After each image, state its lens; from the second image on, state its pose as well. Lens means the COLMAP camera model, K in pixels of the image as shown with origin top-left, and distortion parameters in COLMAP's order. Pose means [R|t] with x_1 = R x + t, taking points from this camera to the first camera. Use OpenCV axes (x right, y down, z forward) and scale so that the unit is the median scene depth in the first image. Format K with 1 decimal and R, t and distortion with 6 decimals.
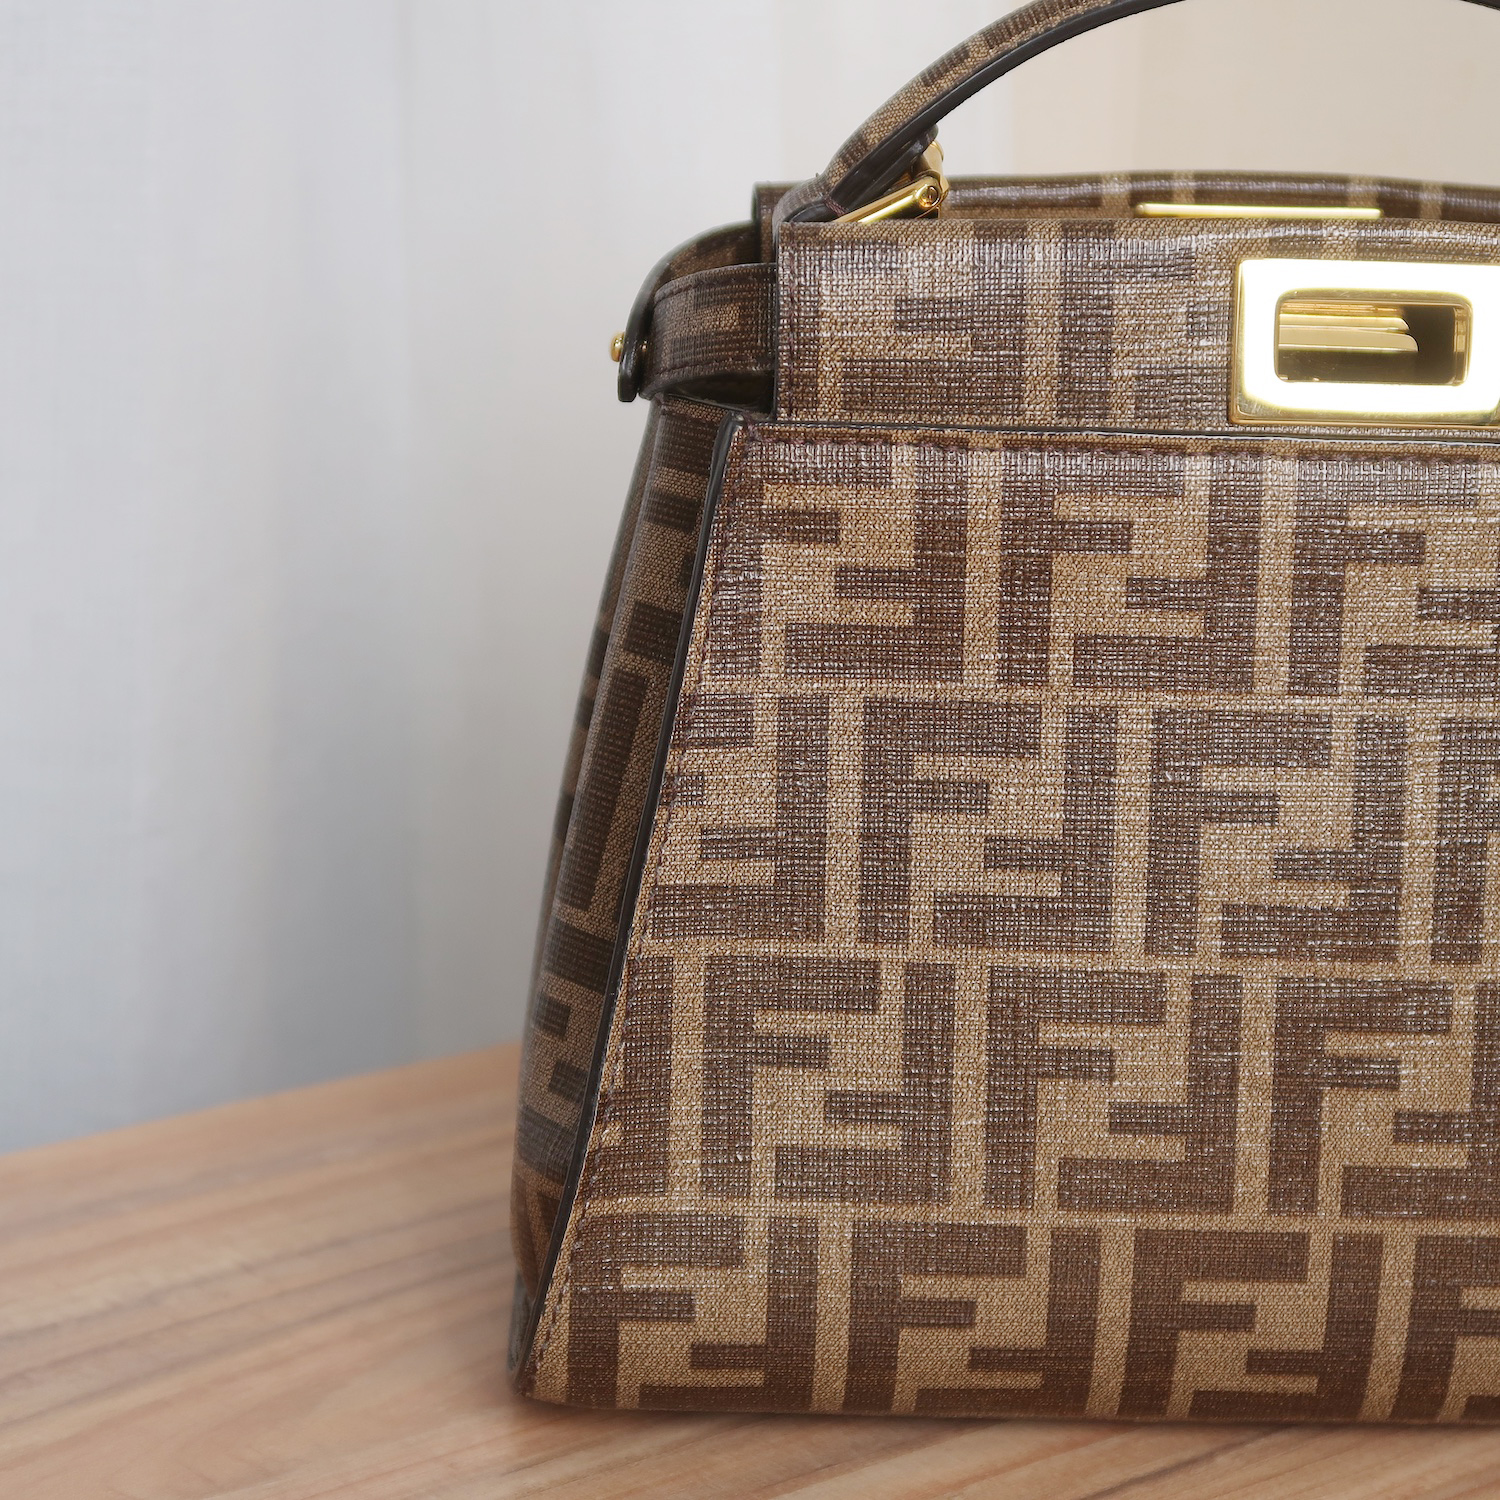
lens RADIAL K [[3411.1, 0, 775.6], [0, 3411.1, 724.9], [0, 0, 1]] dist [-0.010569, 0.000000]
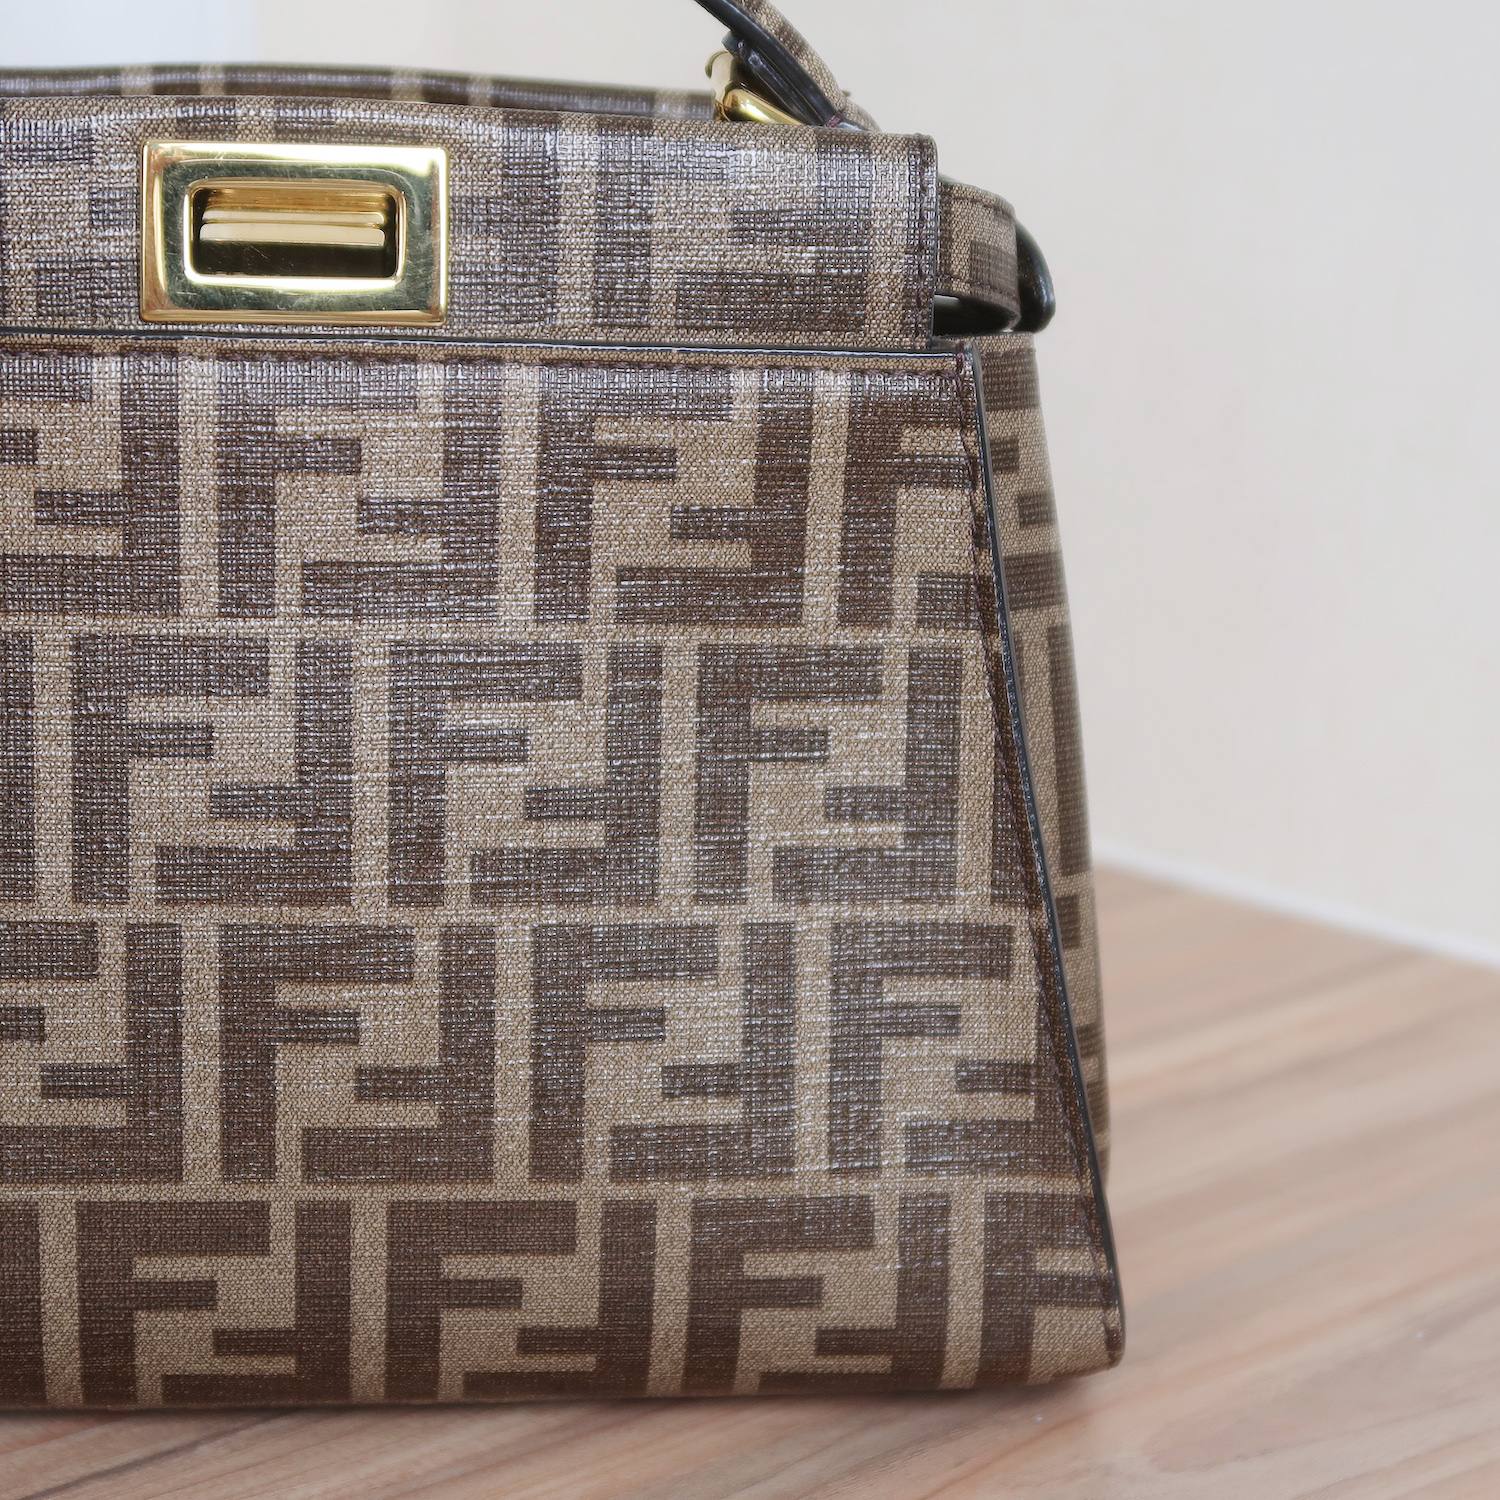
lens RADIAL K [[3411.1, 0, 754.2], [0, 3411.1, 735.2], [0, 0, 1]] dist [-0.010569, 0.000000]
pose [[0.996783, -0.014964, 0.078740, 0.219404], [0.014395, 0.999866, 0.007789, 0.017809], [-0.078846, -0.006630, 0.996865, 0.071220]]
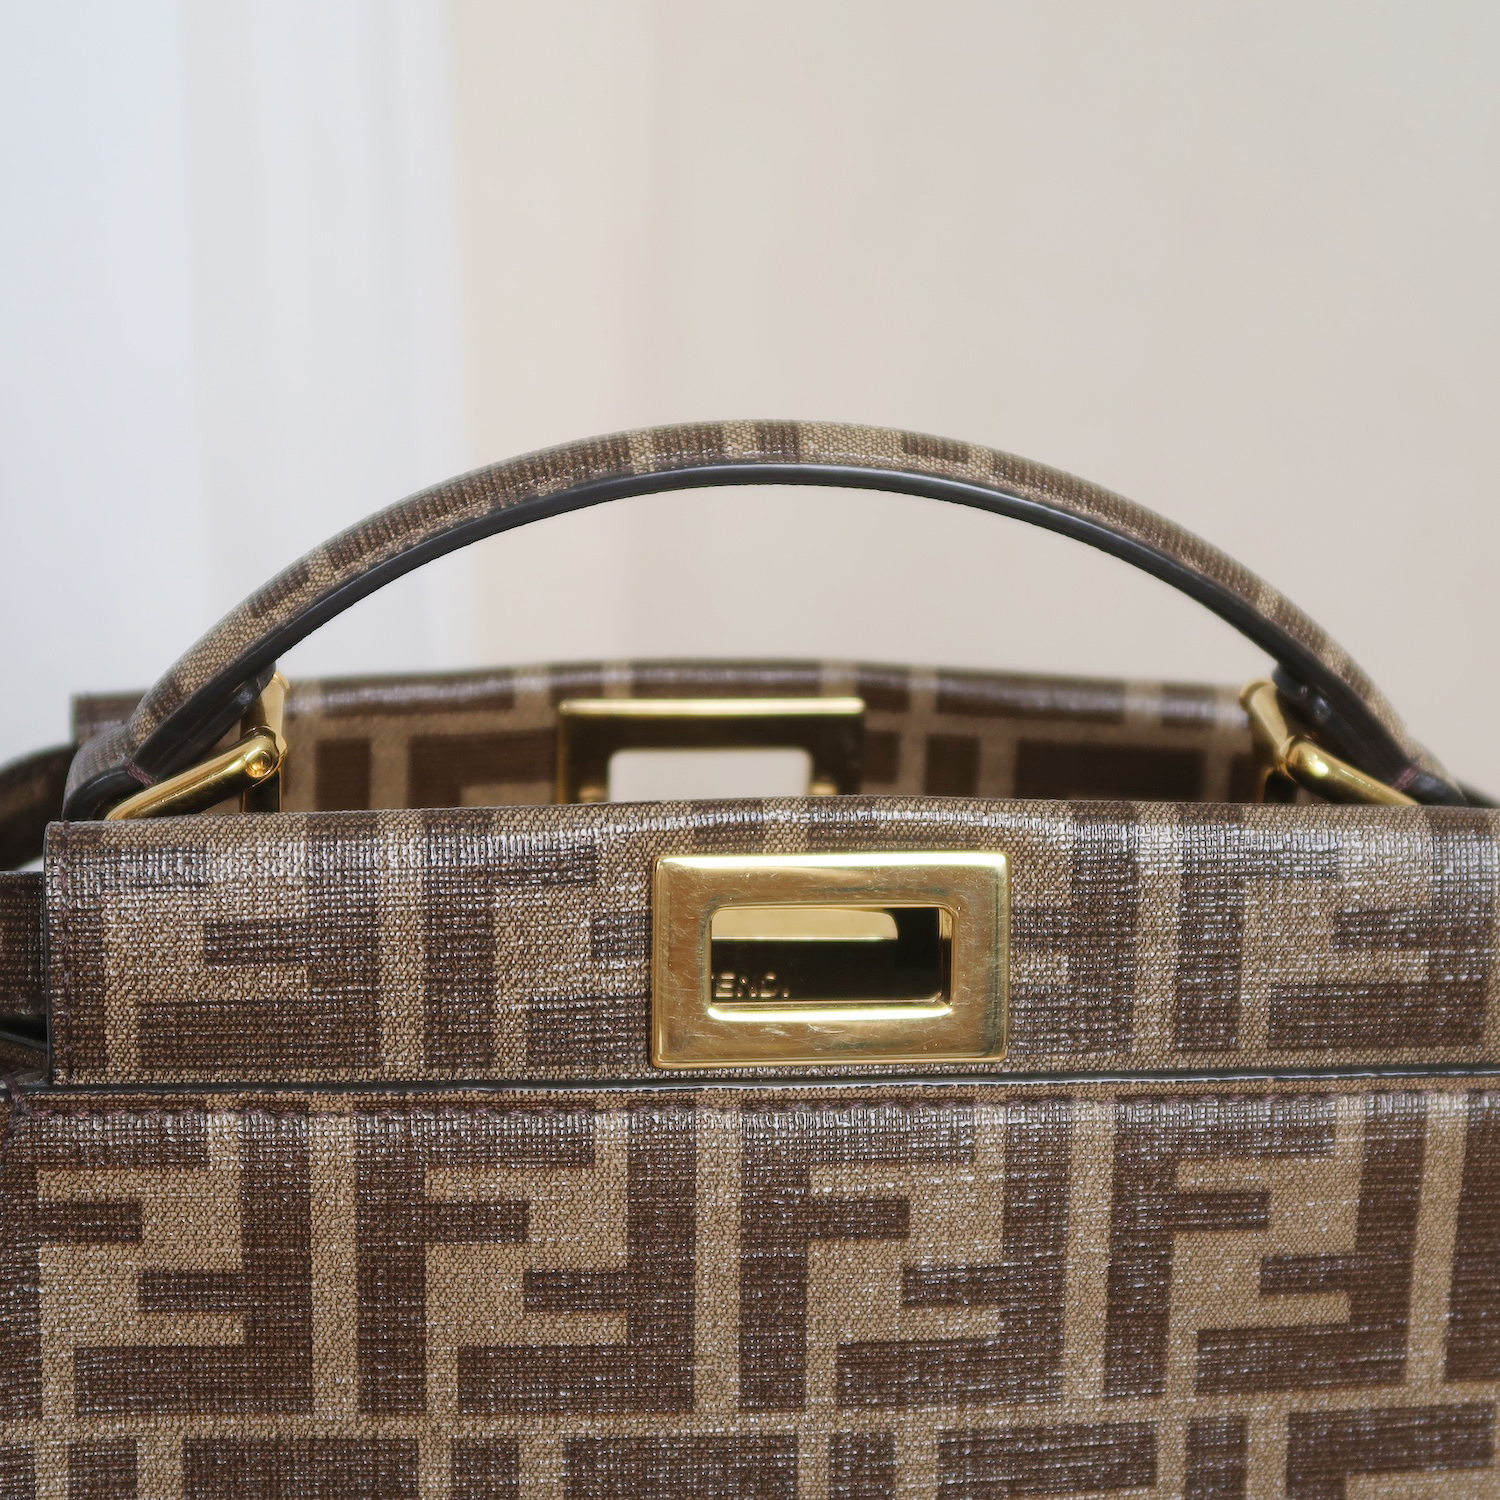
lens RADIAL K [[3411.1, 0, 751.8], [0, 3411.1, 720.0], [0, 0, 1]] dist [-0.010569, 0.000000]
pose [[0.993668, -0.025161, 0.109505, 0.072182], [0.029320, 0.998902, -0.036534, -0.135386], [-0.108466, 0.039514, 0.993315, 0.228292]]
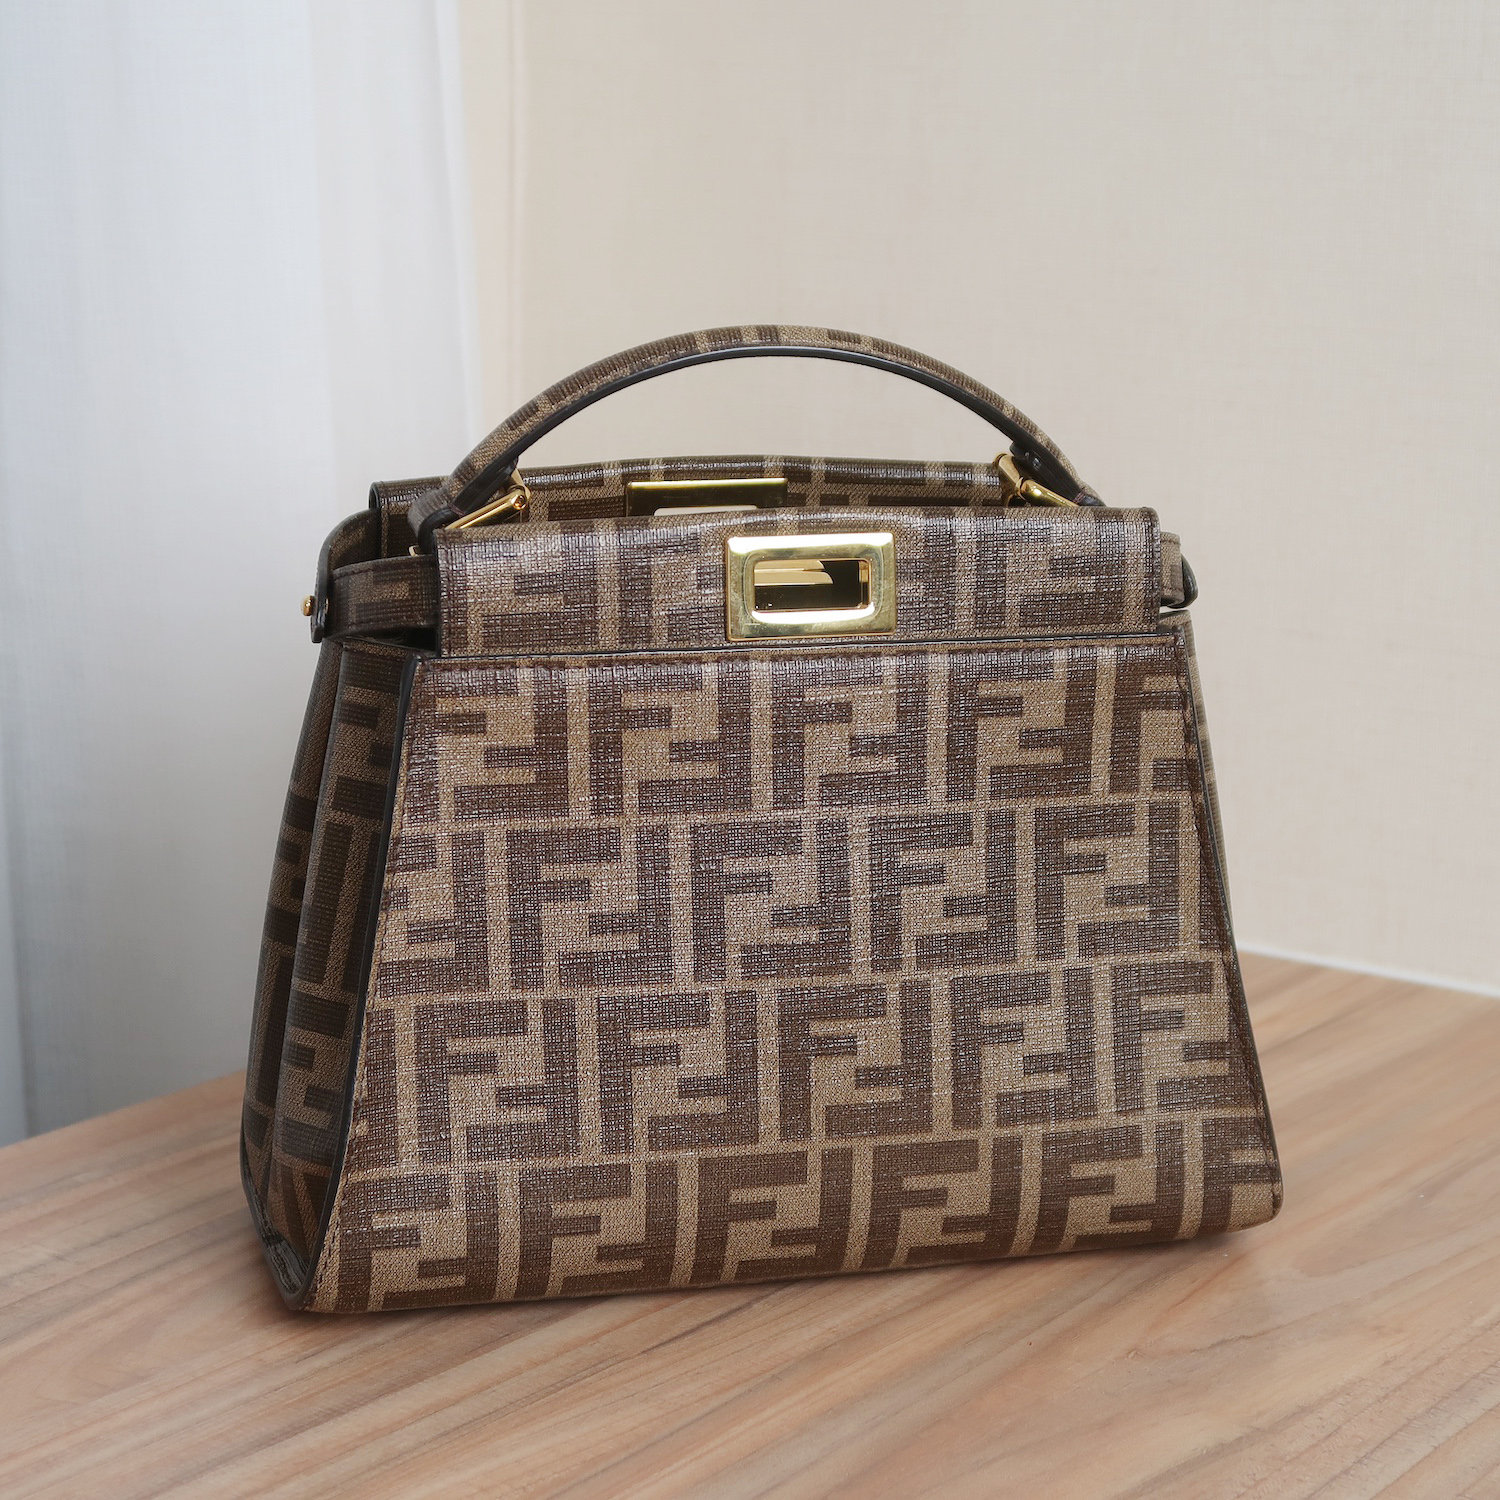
lens RADIAL K [[3411.1, 0, 747.8], [0, 3411.1, 746.4], [0, 0, 1]] dist [-0.010569, 0.000000]
pose [[0.973316, -0.067282, 0.219384, -0.203309], [0.069617, 0.997570, -0.002920, -0.033977], [-0.218654, 0.018115, 0.975634, -0.530925]]
